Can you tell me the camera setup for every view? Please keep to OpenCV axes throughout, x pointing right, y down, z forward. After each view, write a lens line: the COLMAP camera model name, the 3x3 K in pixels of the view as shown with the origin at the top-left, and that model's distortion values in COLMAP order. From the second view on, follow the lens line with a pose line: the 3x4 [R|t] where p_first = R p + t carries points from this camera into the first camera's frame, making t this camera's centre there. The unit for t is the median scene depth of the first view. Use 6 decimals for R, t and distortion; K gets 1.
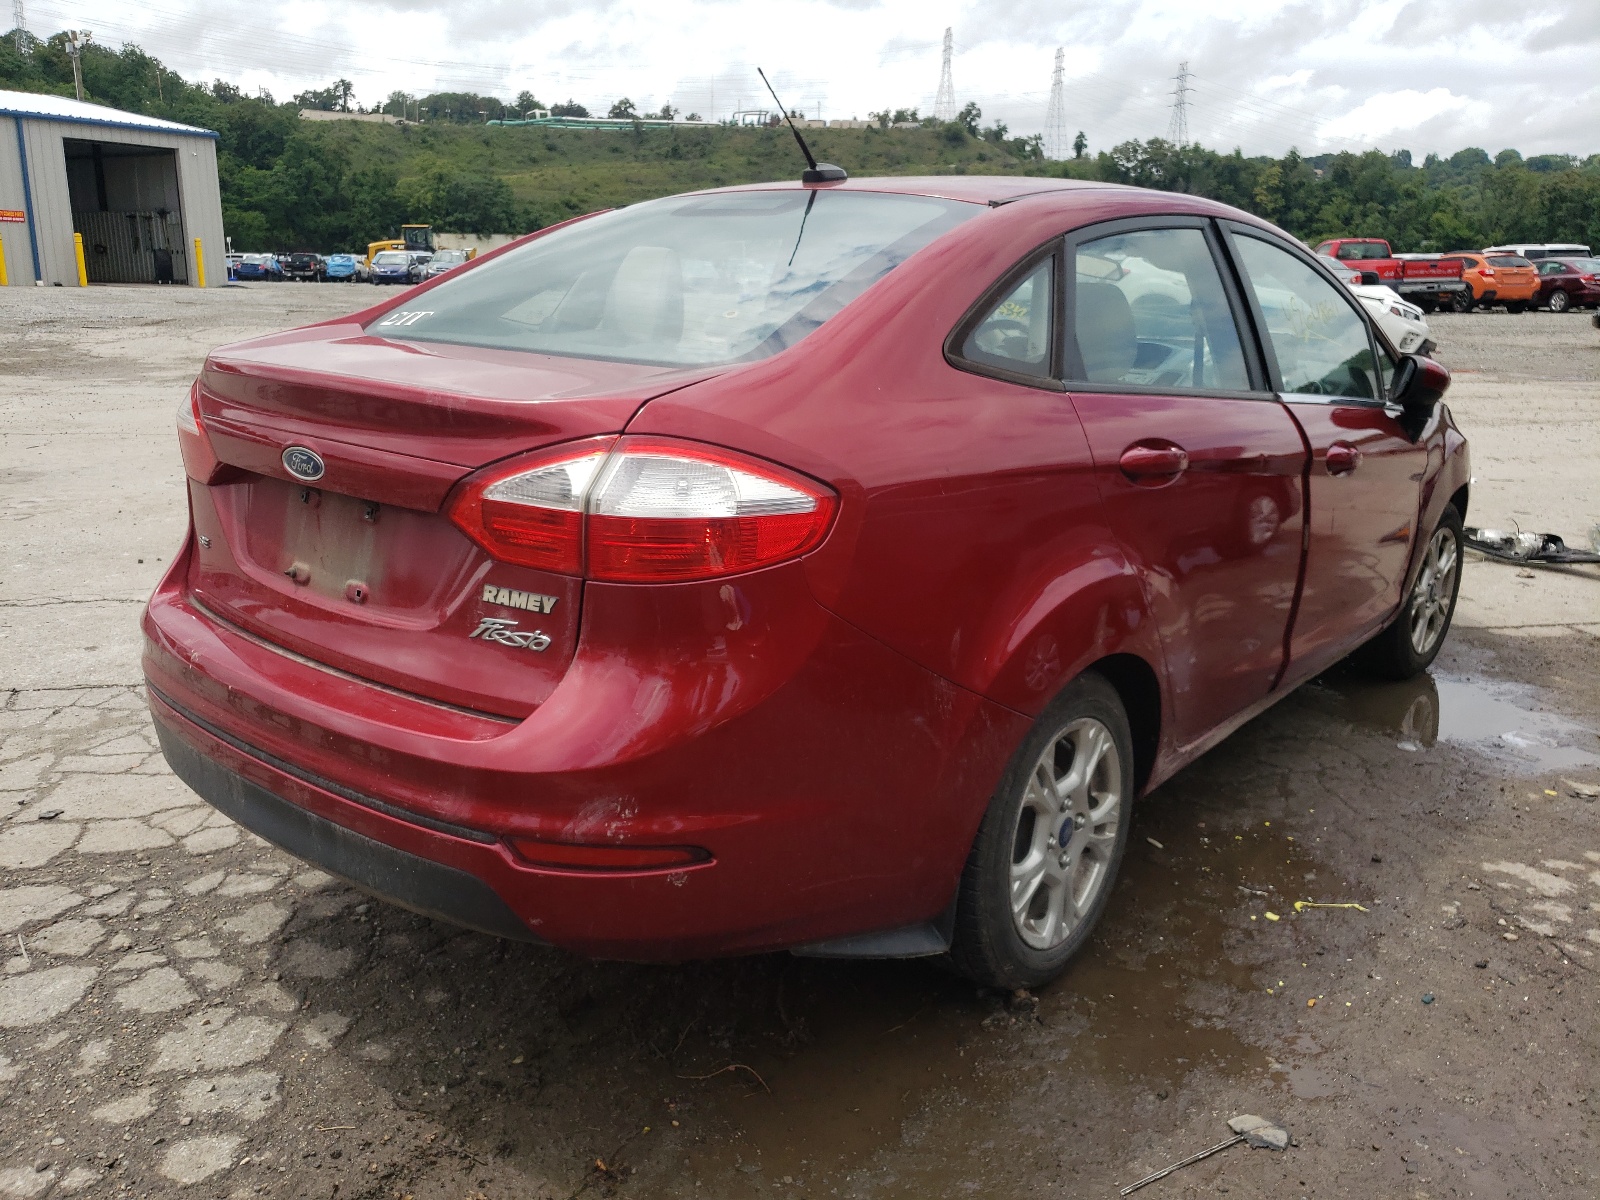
lens RADIAL K [[1214.0, 0, 792.1], [0, 1214.0, 611.3], [0, 0, 1]] dist [0.013765, 0.003475]
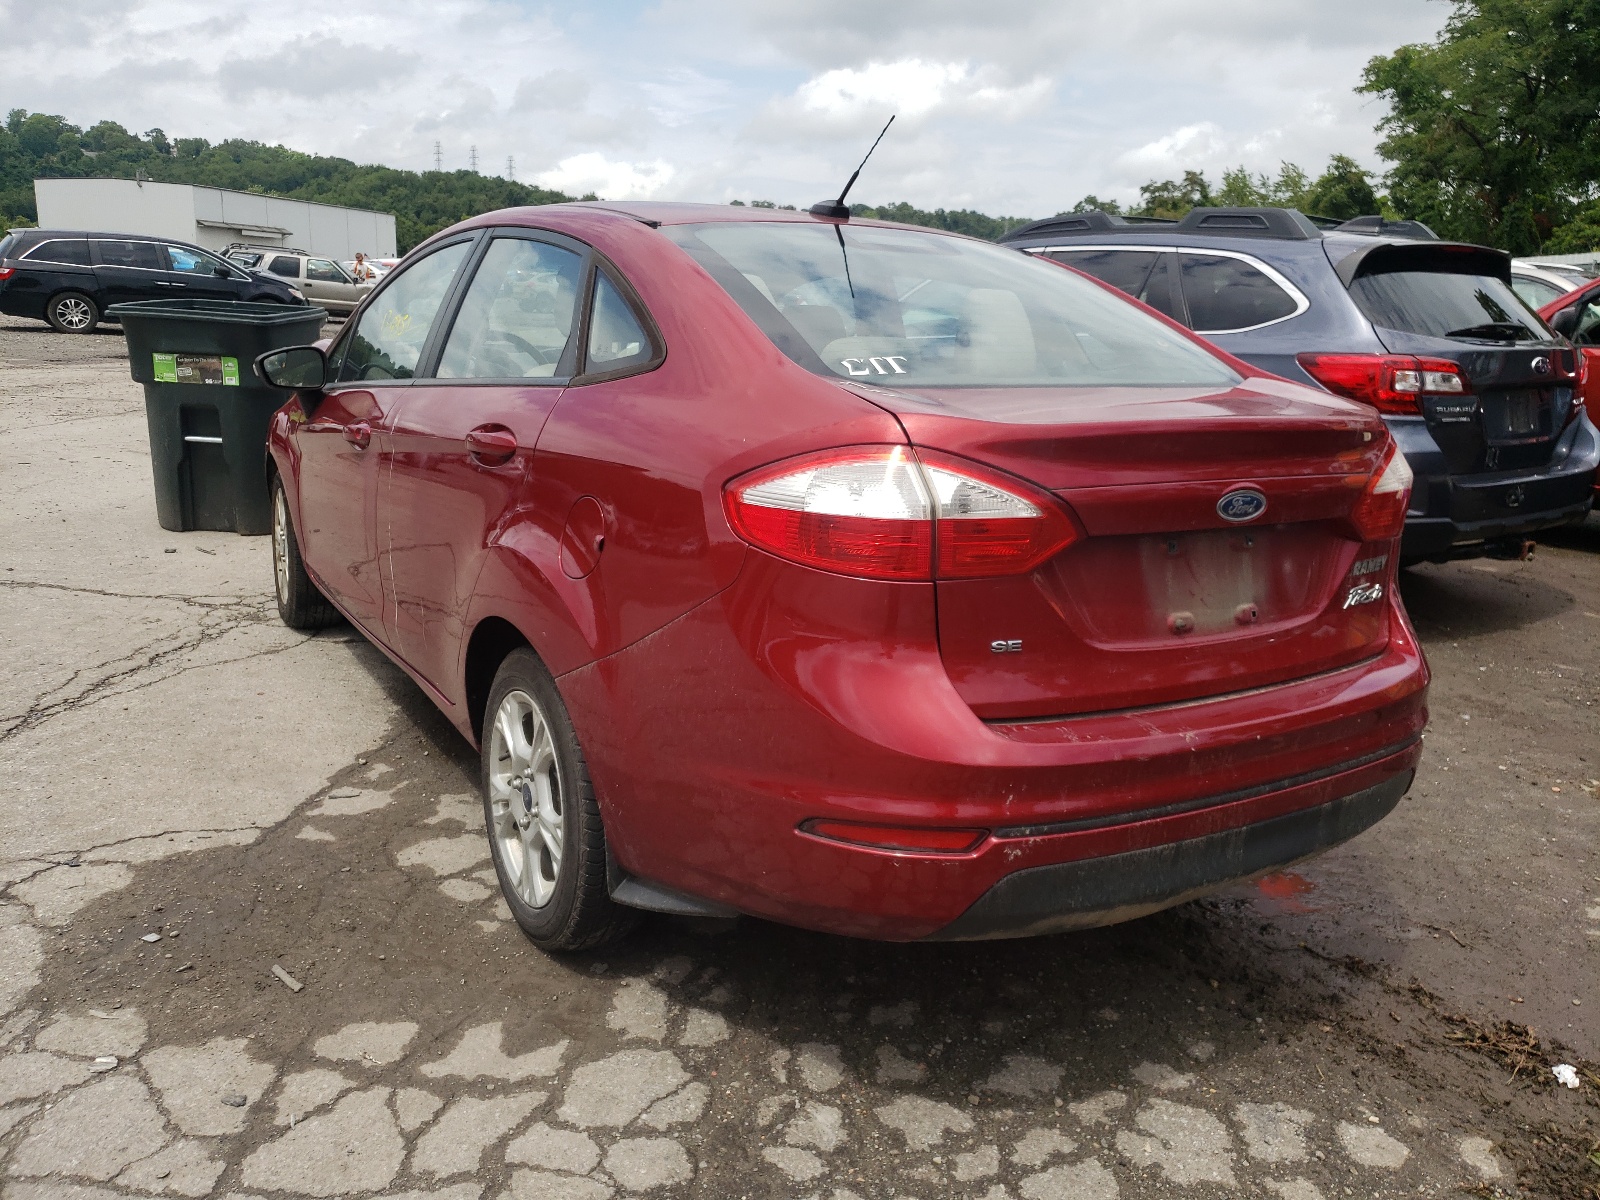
lens RADIAL K [[1214.0, 0, 792.1], [0, 1214.0, 589.4], [0, 0, 1]] dist [0.013765, 0.003475]
pose [[0.354073, -0.229103, 0.906722, -1.311449], [0.234604, 0.960288, 0.151026, -0.263046], [-0.905314, 0.159246, 0.393760, 0.822979]]
